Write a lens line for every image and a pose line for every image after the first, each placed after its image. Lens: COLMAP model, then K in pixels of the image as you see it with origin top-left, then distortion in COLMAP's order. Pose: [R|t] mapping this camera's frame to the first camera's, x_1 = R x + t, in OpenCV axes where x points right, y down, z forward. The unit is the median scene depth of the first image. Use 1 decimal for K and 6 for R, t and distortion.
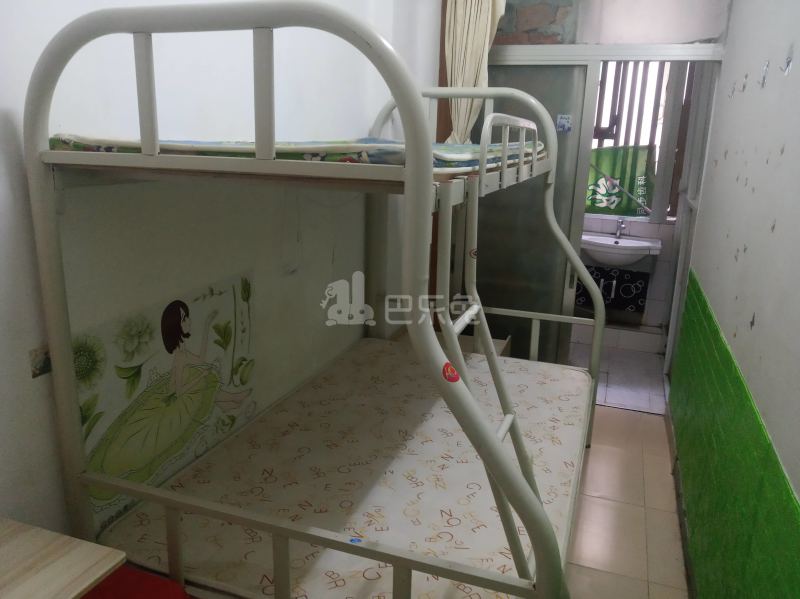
lens RADIAL K [[621.2, 0, 398.1], [0, 621.2, 296.8], [0, 0, 1]] dist [0.044085, -0.080527]
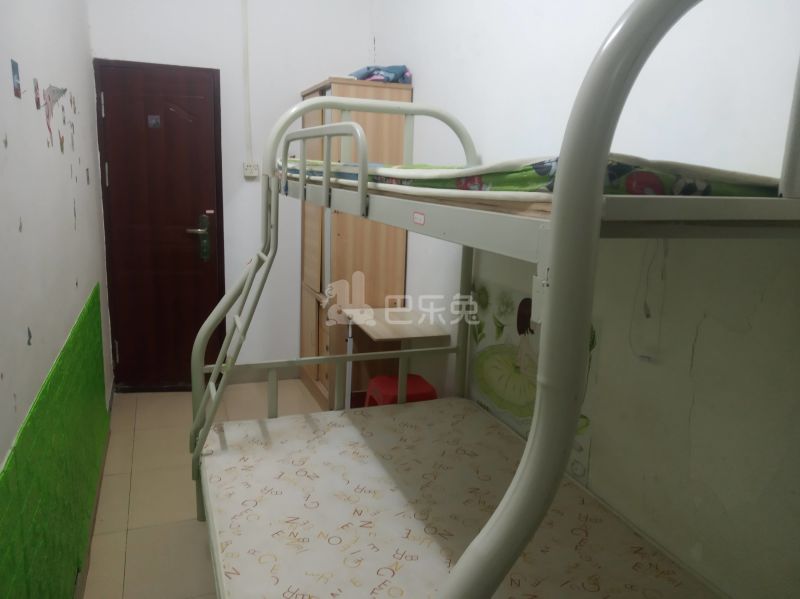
lens RADIAL K [[621.2, 0, 404.0], [0, 621.2, 299.9], [0, 0, 1]] dist [0.044085, -0.080527]
pose [[-0.751823, 0.088940, -0.653339, 0.577018], [-0.217699, 0.901814, 0.373280, -0.356441], [0.622390, 0.422872, -0.658643, 1.473735]]
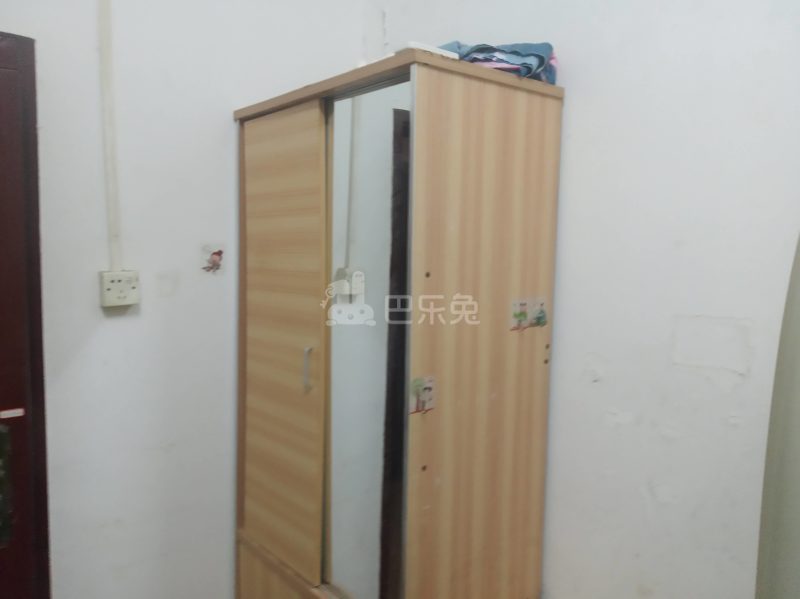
lens RADIAL K [[621.2, 0, 392.8], [0, 621.2, 302.9], [0, 0, 1]] dist [0.044085, -0.080527]
pose [[-0.501868, 0.047140, -0.863659, 0.151707], [-0.249576, 0.948151, 0.196778, -0.126186], [0.828155, 0.314305, -0.464081, 0.422585]]
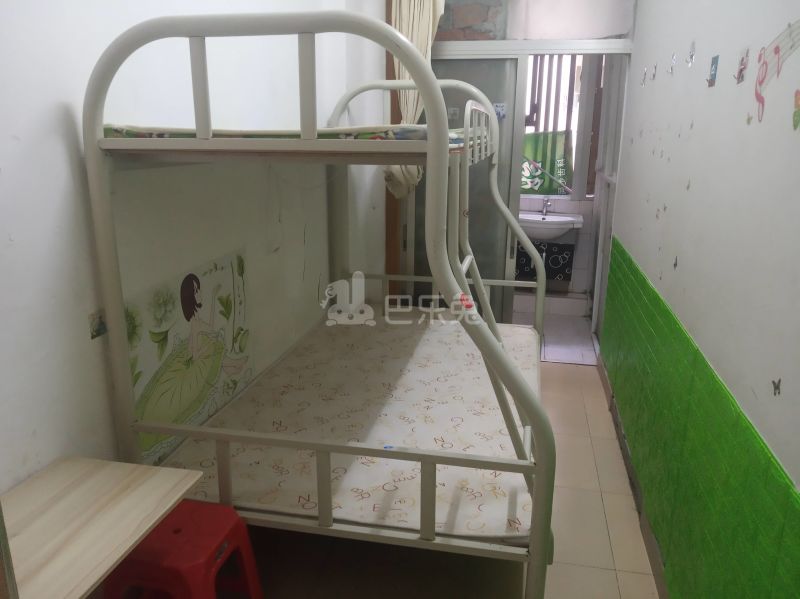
lens RADIAL K [[621.2, 0, 396.5], [0, 621.2, 296.0], [0, 0, 1]] dist [0.044085, -0.080527]
pose [[0.990575, -0.056108, 0.124950, -0.116105], [0.055063, 0.998413, 0.011801, 0.046726], [-0.125414, -0.004810, 0.992093, -0.137972]]
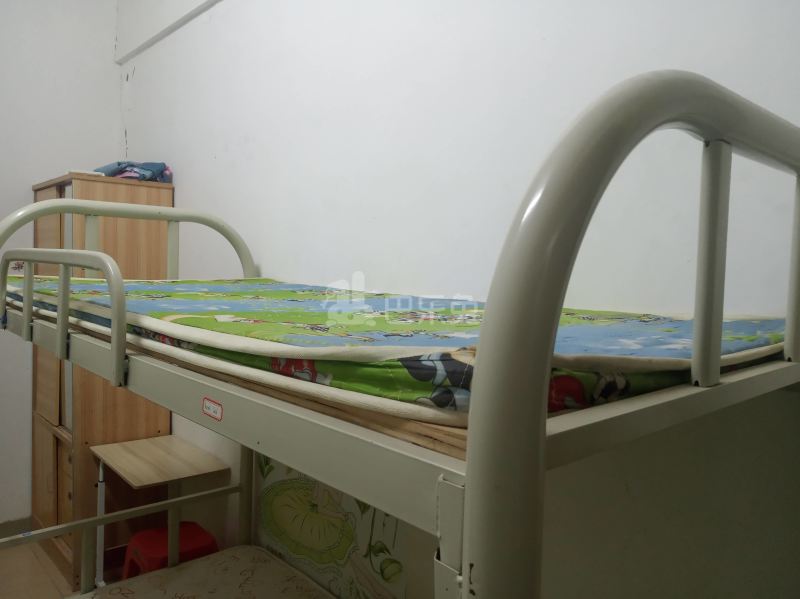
lens RADIAL K [[621.2, 0, 403.2], [0, 621.2, 301.7], [0, 0, 1]] dist [0.044085, -0.080527]
pose [[-0.463445, 0.014629, -0.886005, 0.499515], [-0.265680, 0.951571, 0.154682, -0.366847], [0.845360, 0.307081, -0.437114, 1.359239]]
